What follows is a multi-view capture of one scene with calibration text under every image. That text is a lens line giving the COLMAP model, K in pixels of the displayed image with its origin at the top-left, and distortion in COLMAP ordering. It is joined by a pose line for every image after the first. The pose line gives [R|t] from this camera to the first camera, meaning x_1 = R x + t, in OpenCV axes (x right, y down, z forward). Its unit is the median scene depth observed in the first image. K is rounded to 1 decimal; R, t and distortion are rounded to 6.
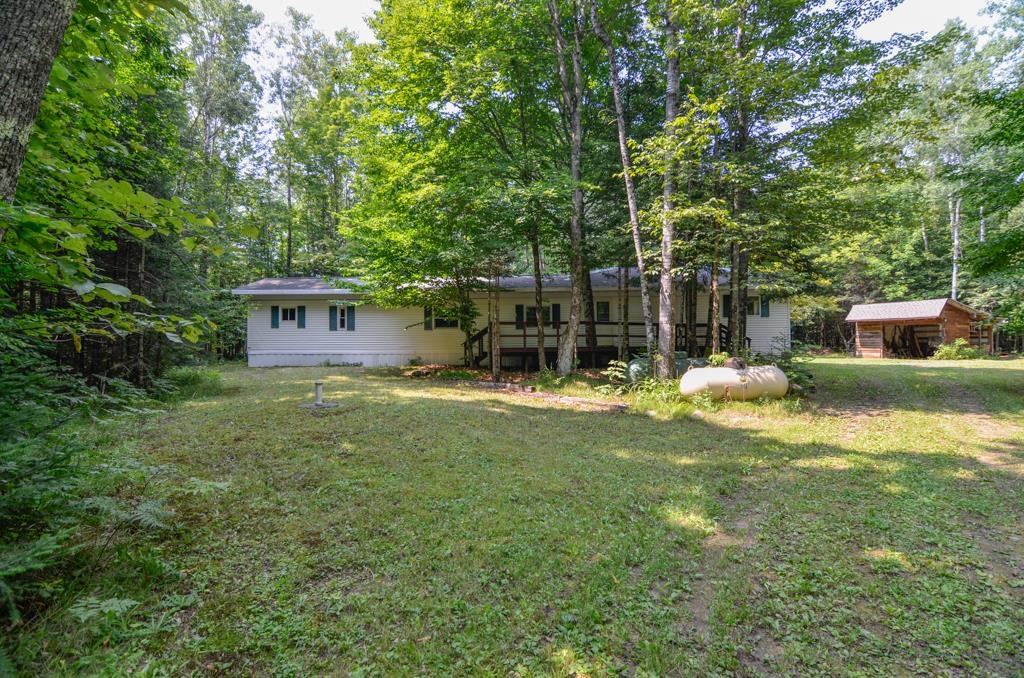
lens RADIAL K [[507.1, 0, 512.0], [0, 507.1, 339.0], [0, 0, 1]] dist [-0.011116, -0.000182]
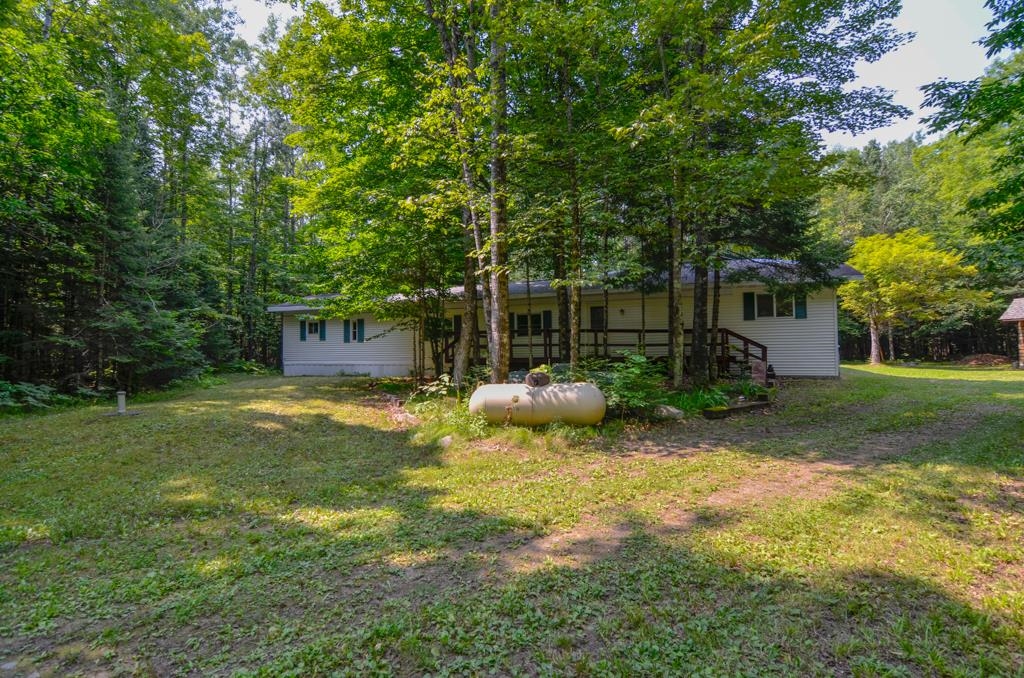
lens RADIAL K [[507.1, 0, 512.0], [0, 507.1, 339.0], [0, 0, 1]] dist [-0.011116, -0.000182]
pose [[0.947149, -0.013914, -0.320491, 0.318069], [0.008491, 0.999796, -0.018312, -0.001713], [0.320680, 0.014623, 0.947075, 0.100714]]
